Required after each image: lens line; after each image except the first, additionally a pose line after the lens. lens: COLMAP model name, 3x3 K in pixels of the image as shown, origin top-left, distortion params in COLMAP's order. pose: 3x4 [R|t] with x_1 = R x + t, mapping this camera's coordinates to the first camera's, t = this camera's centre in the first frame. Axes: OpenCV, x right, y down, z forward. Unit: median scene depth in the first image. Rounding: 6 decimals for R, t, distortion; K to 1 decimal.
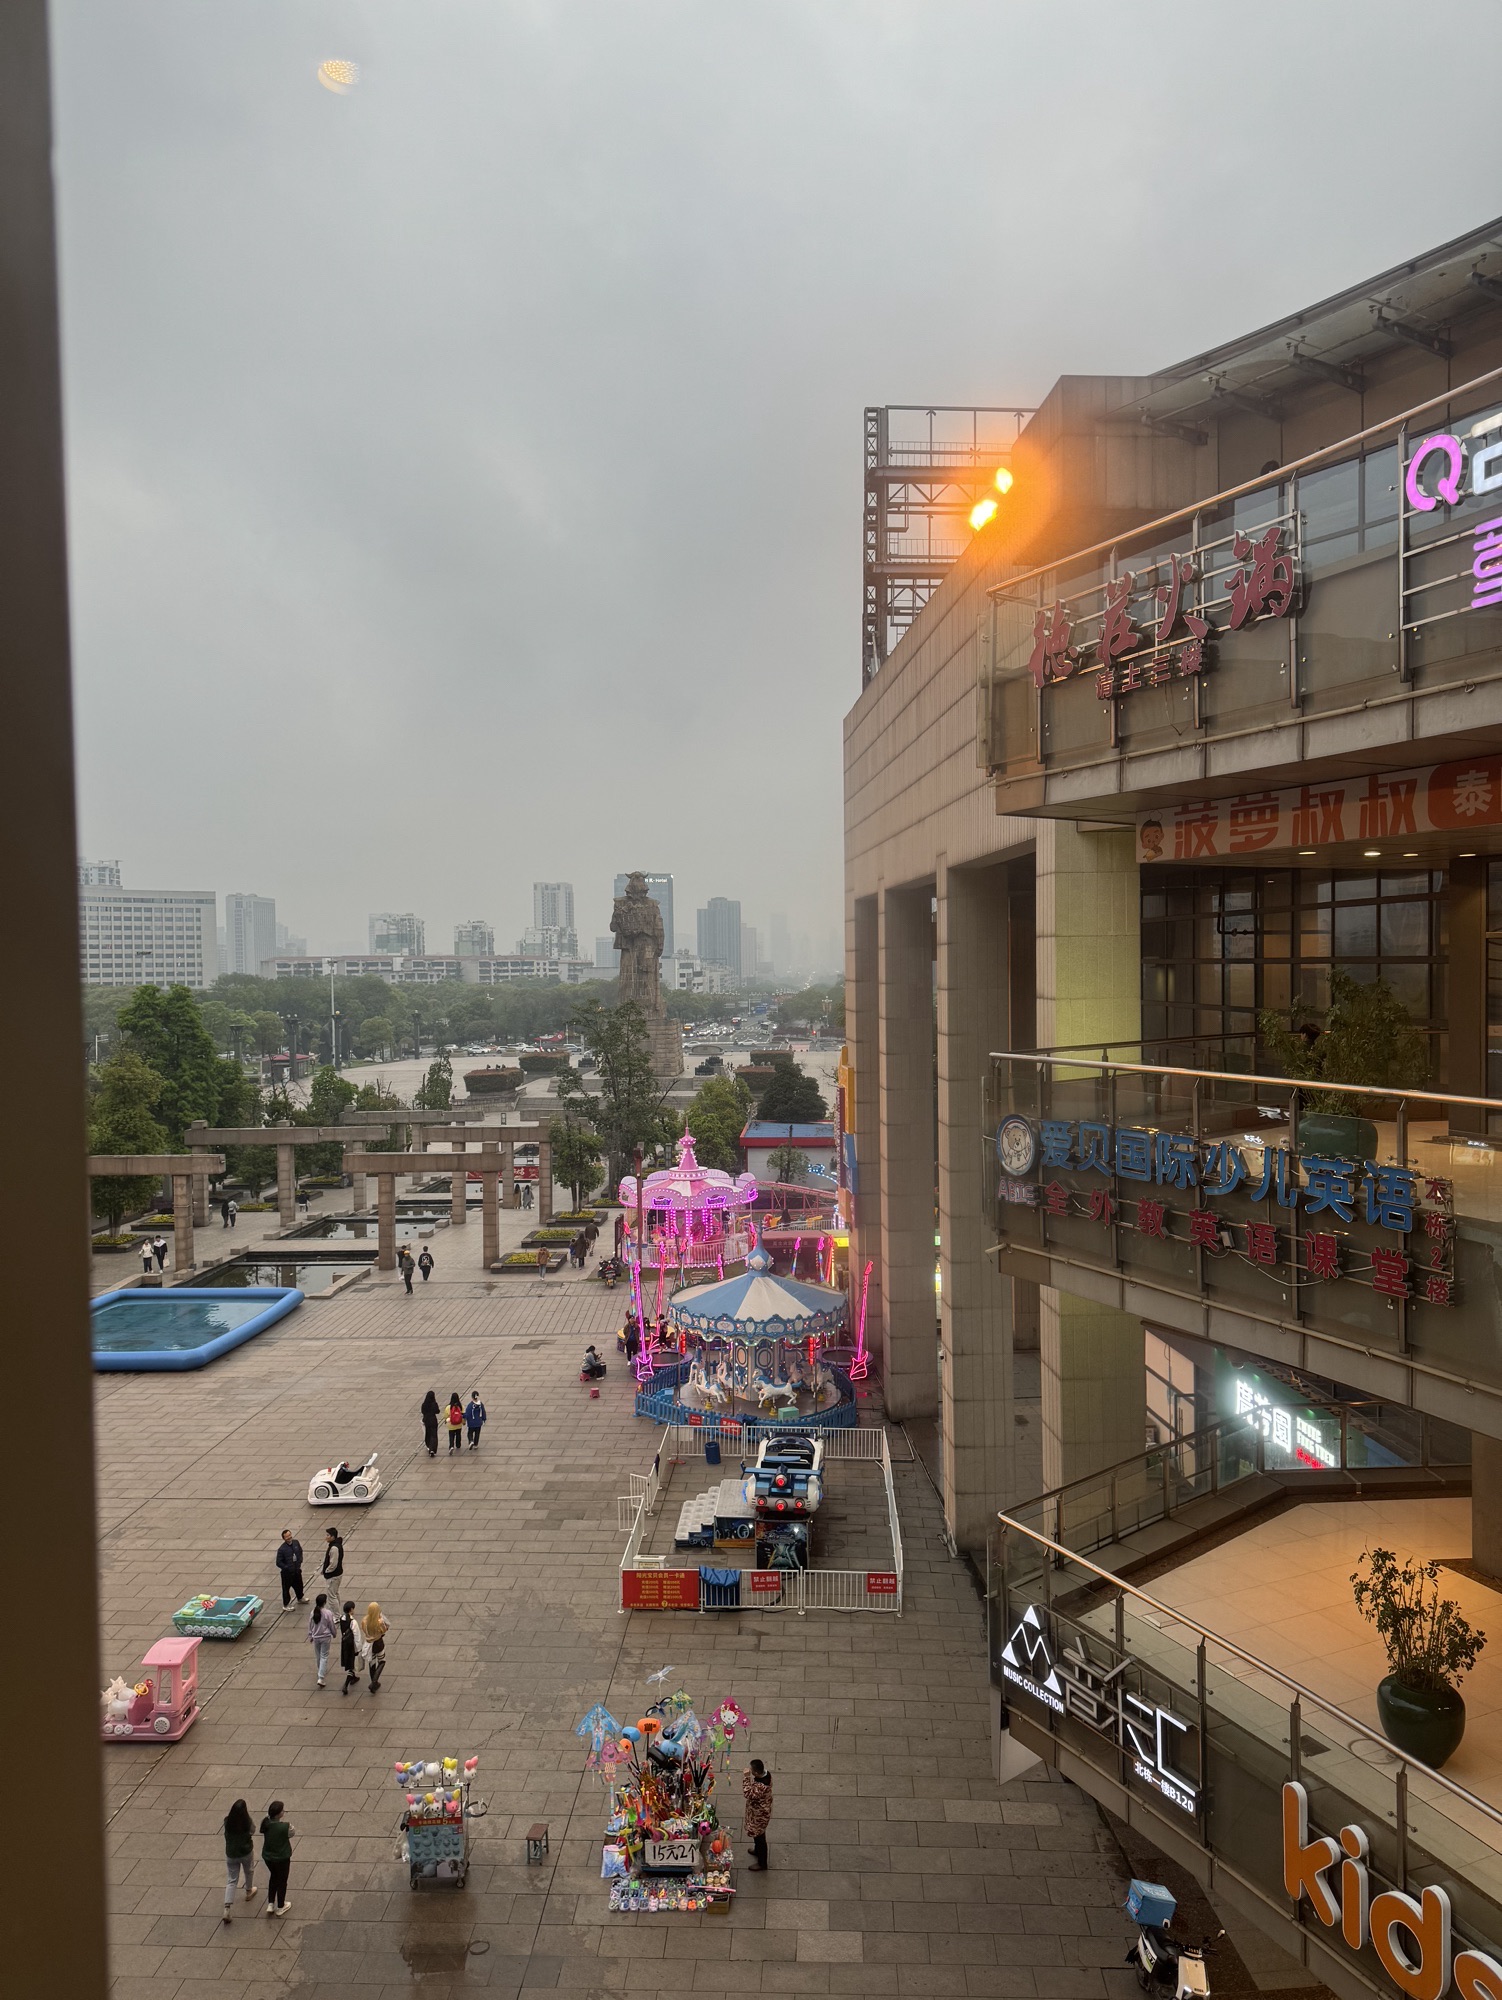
lens RADIAL K [[1407.2, 0, 751.0], [0, 1407.2, 1000.0], [0, 0, 1]] dist [0.004964, 0.001468]
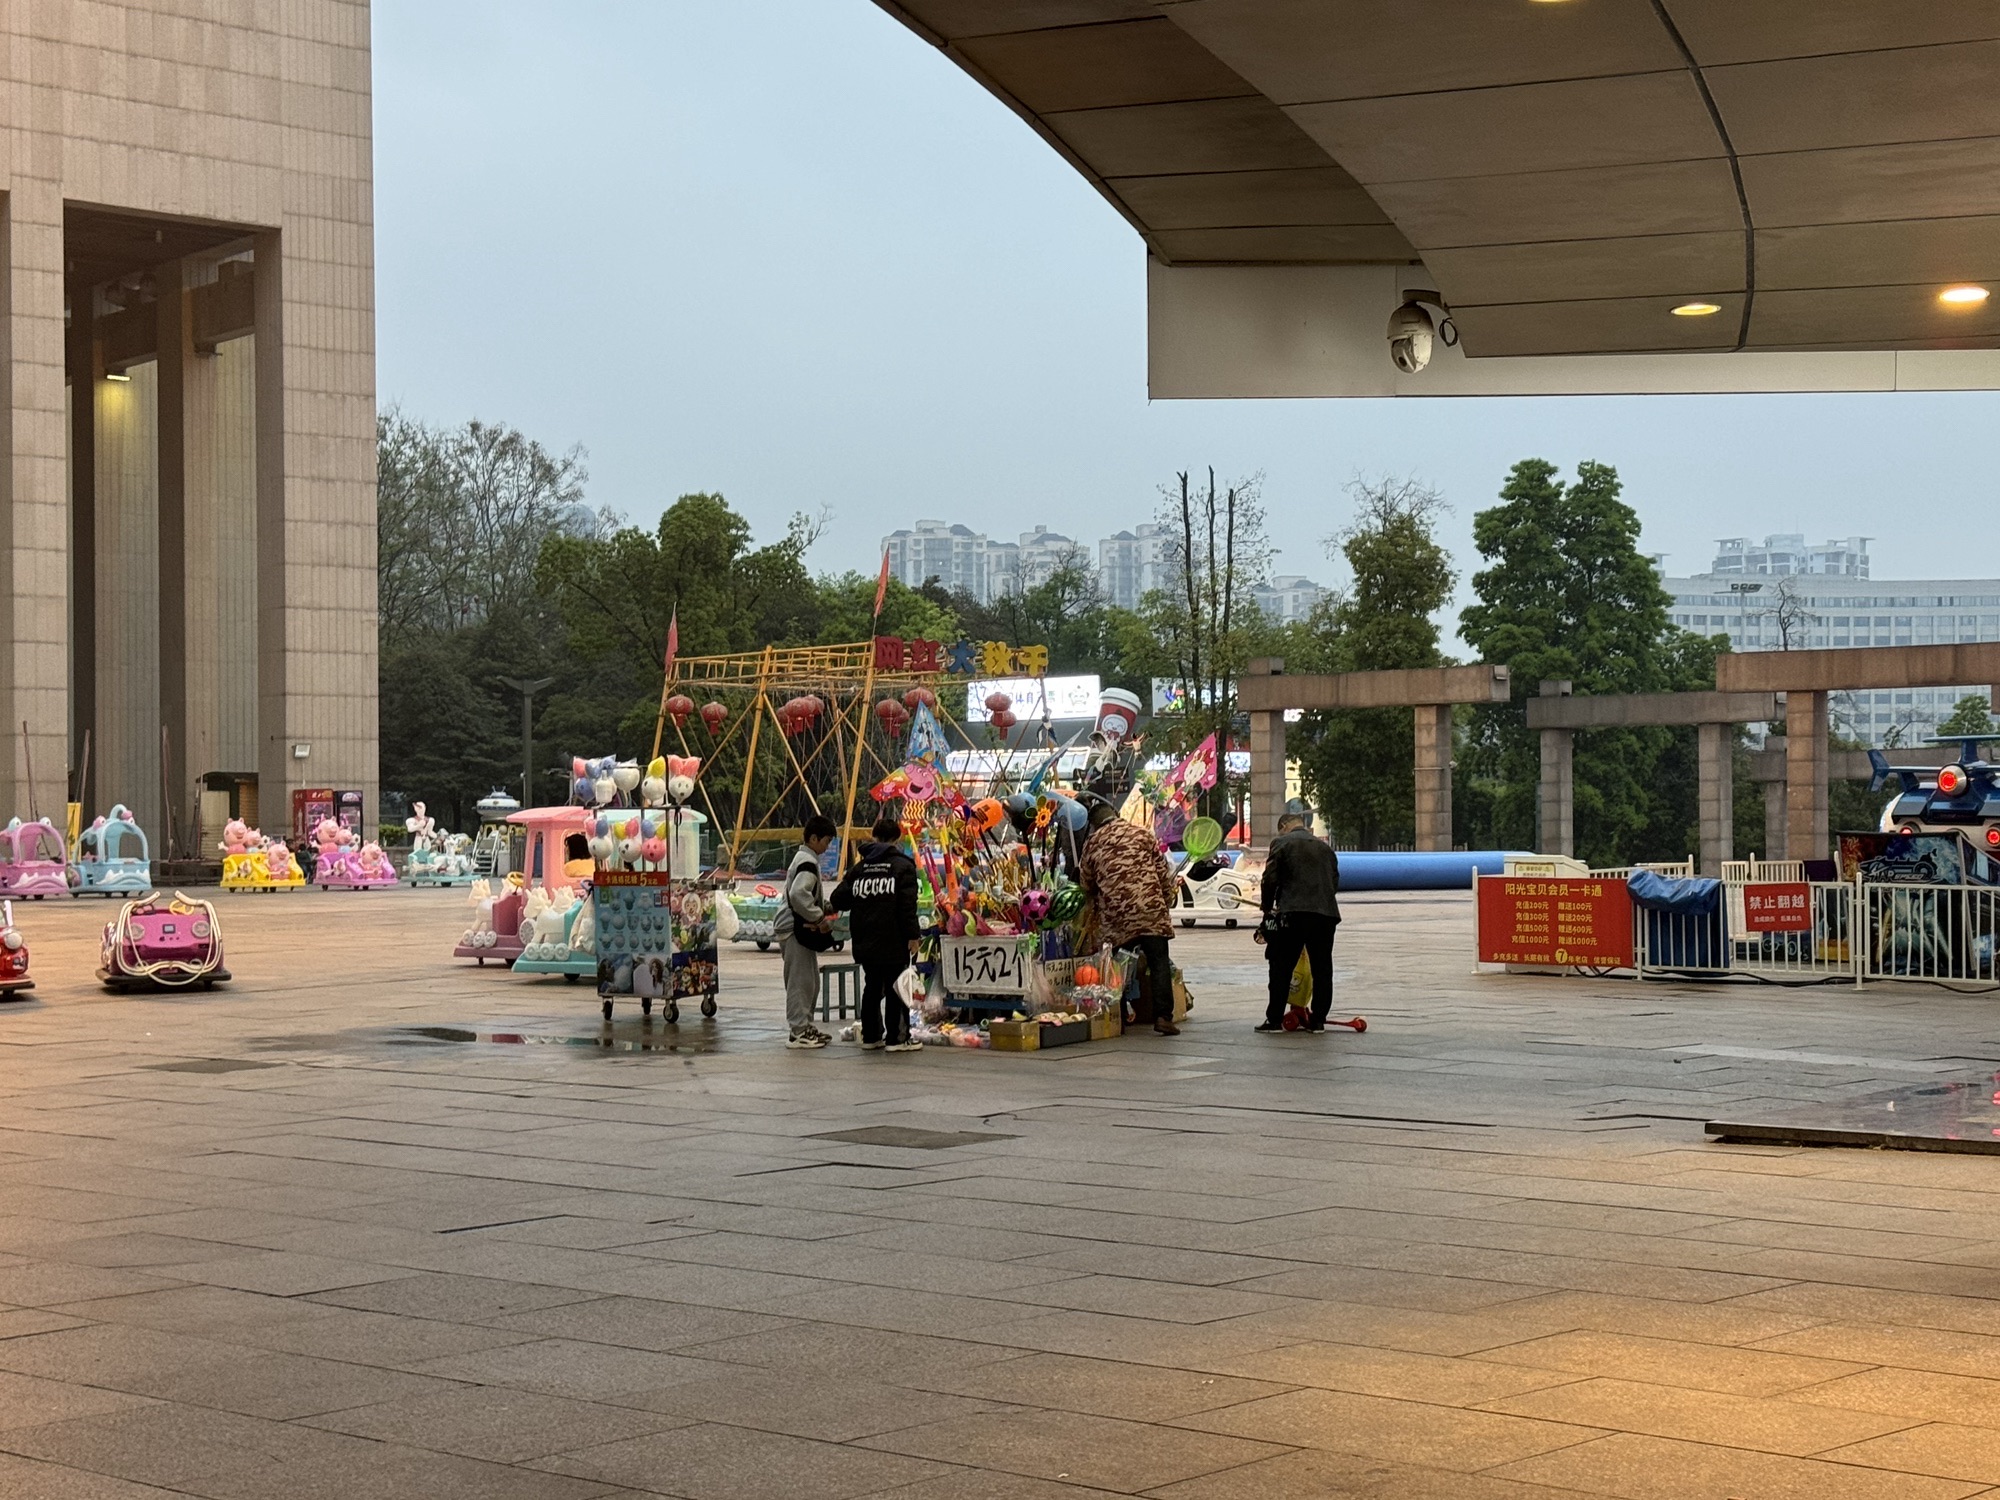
lens RADIAL K [[3108.2, 0, 1000.0], [0, 3108.2, 750.0], [0, 0, 1]] dist [0.021947, 0.057463]
pose [[0.756466, -0.006510, -0.654000, 0.430664], [-0.023856, 0.999010, -0.037538, 0.405918], [0.653597, 0.043998, 0.755563, 0.168484]]
